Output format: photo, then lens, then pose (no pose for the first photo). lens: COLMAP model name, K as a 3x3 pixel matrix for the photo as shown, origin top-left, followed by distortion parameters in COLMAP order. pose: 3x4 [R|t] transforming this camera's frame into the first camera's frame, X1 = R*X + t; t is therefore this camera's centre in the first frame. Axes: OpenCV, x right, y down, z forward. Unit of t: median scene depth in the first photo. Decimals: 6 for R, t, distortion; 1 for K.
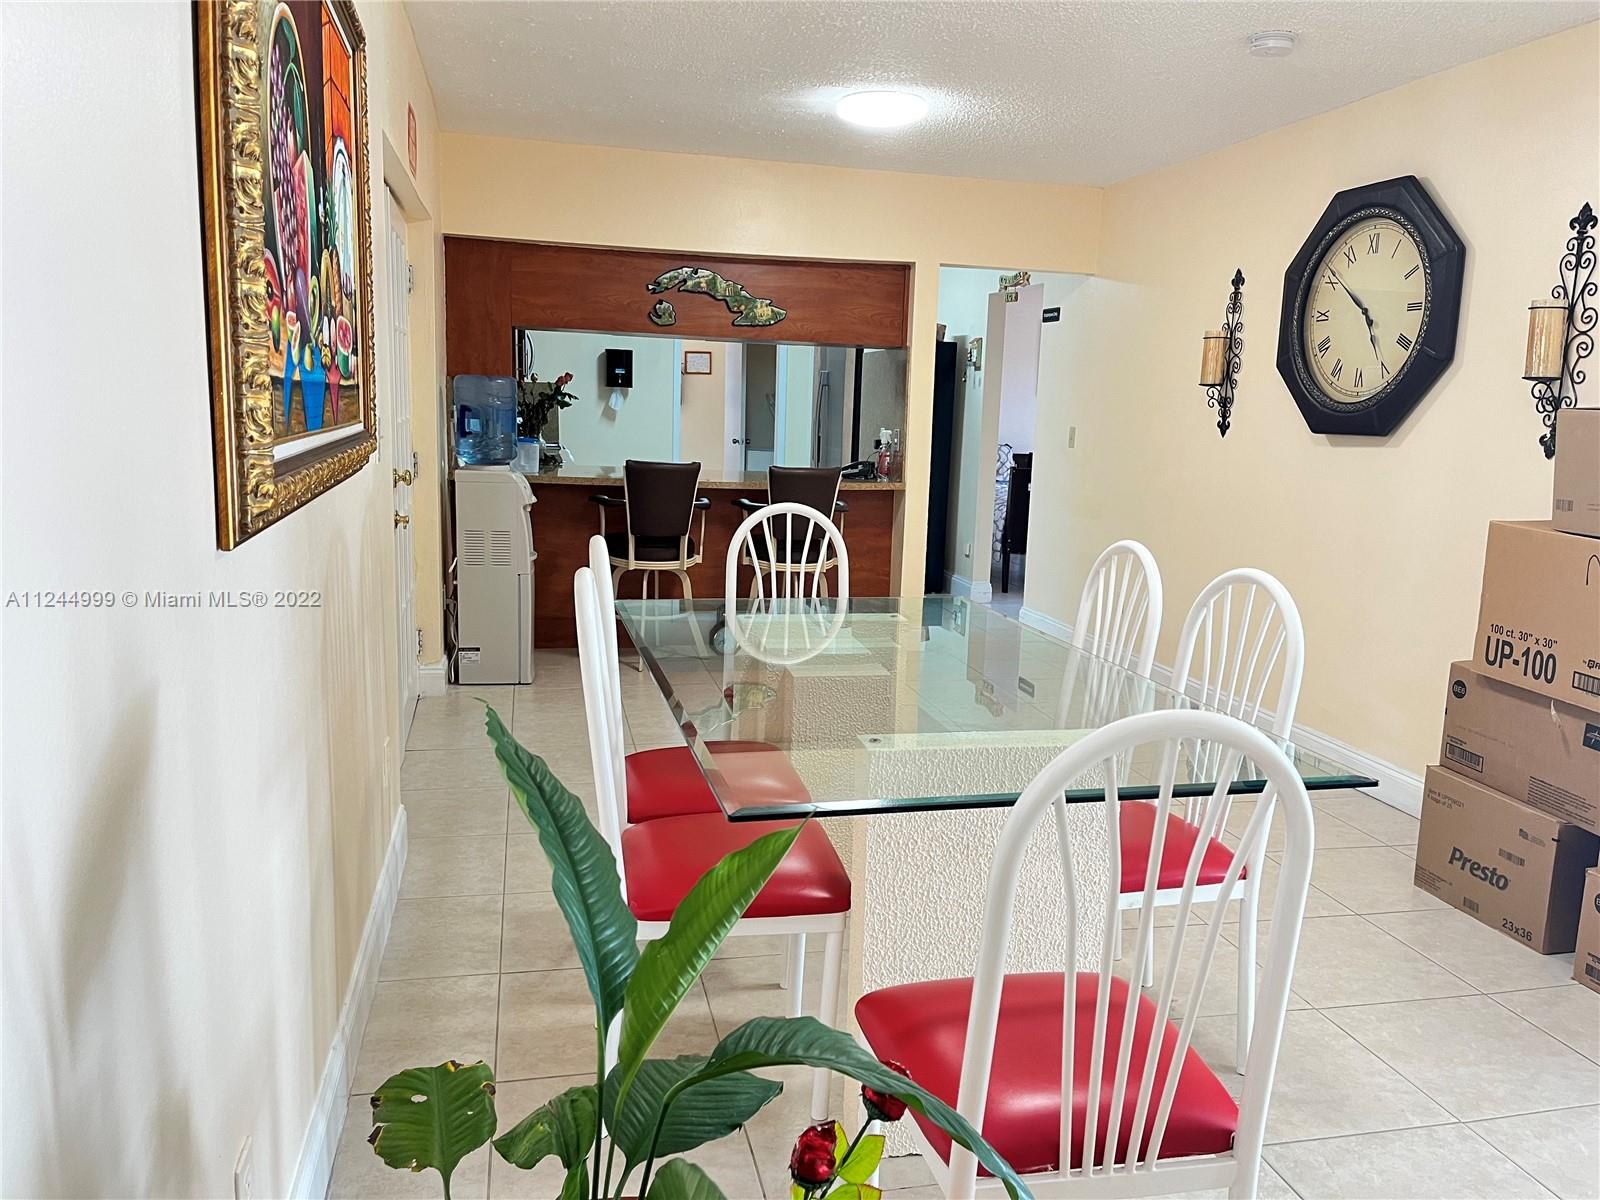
lens RADIAL K [[1201.5, 0, 801.0], [0, 1201.5, 597.5], [0, 0, 1]] dist [0.050677, -0.067961]
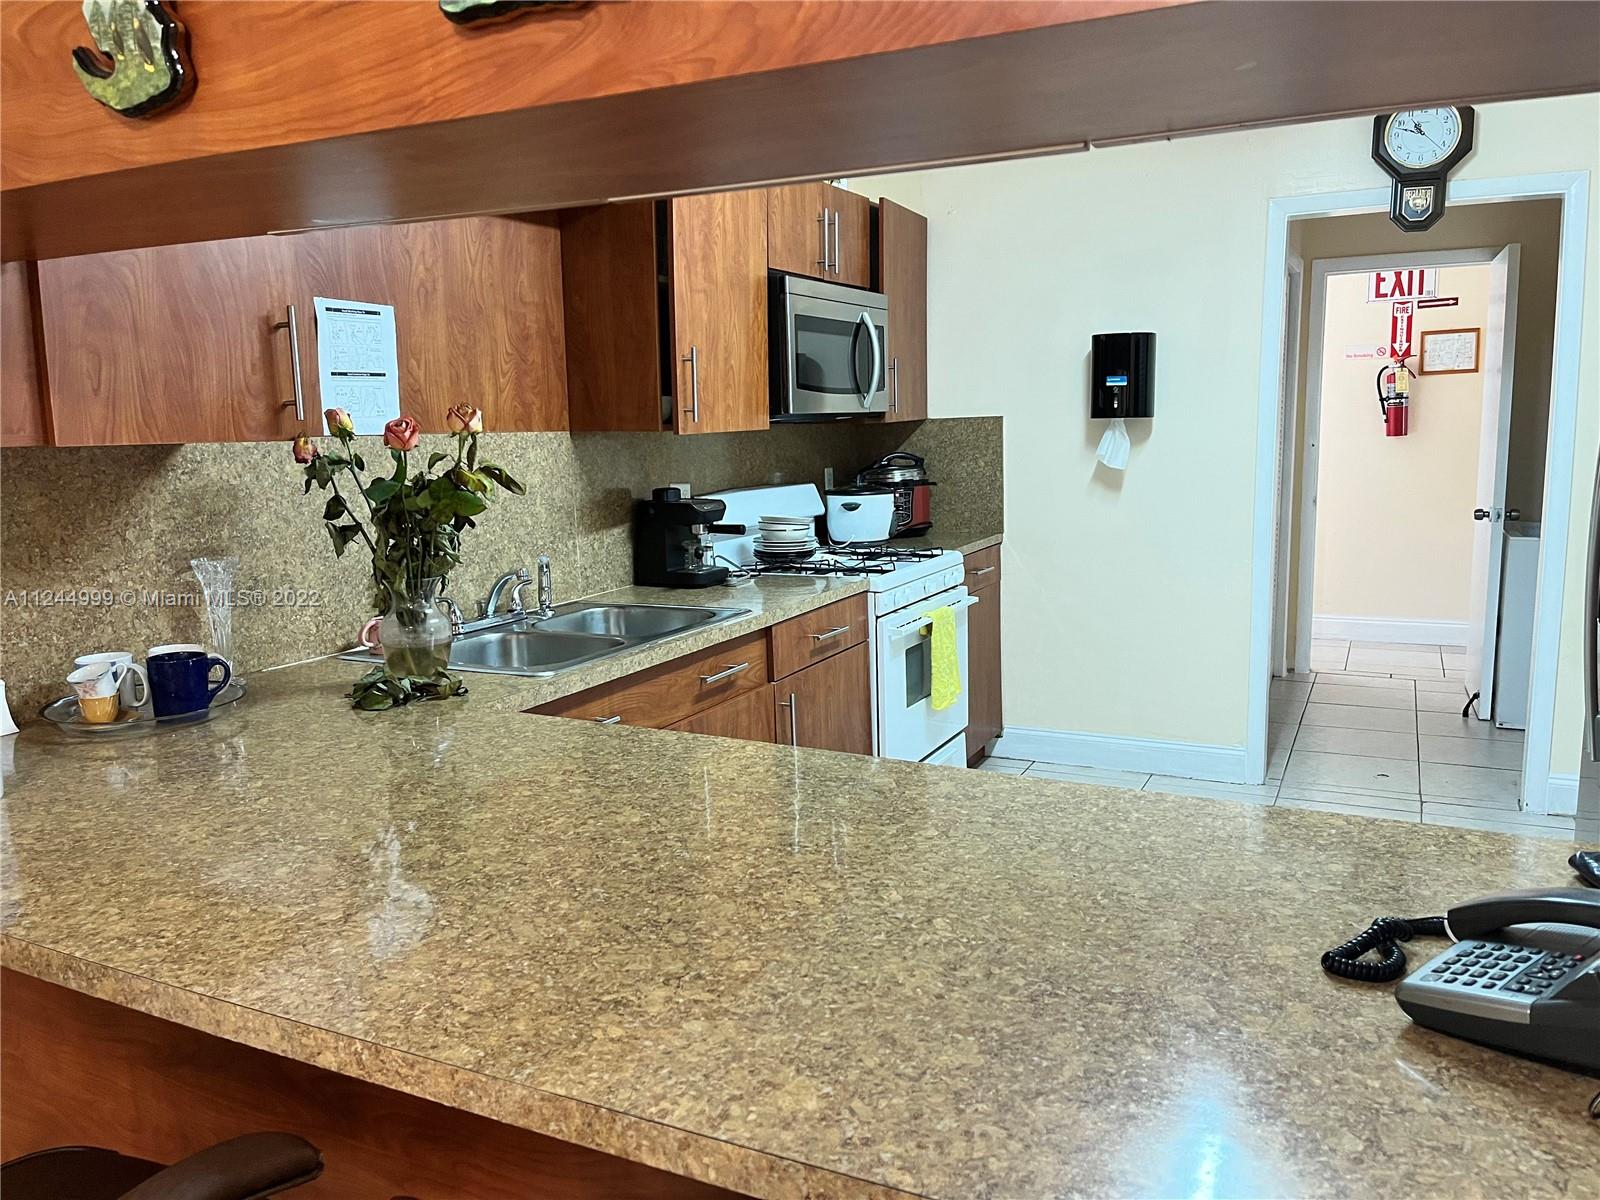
lens RADIAL K [[1201.5, 0, 801.5], [0, 1201.5, 593.0], [0, 0, 1]] dist [0.050677, -0.067961]
pose [[0.761230, 0.037287, -0.647409, 0.086389], [-0.054795, 0.998474, -0.006922, -0.152970], [0.646163, 0.040744, 0.762111, 0.897115]]
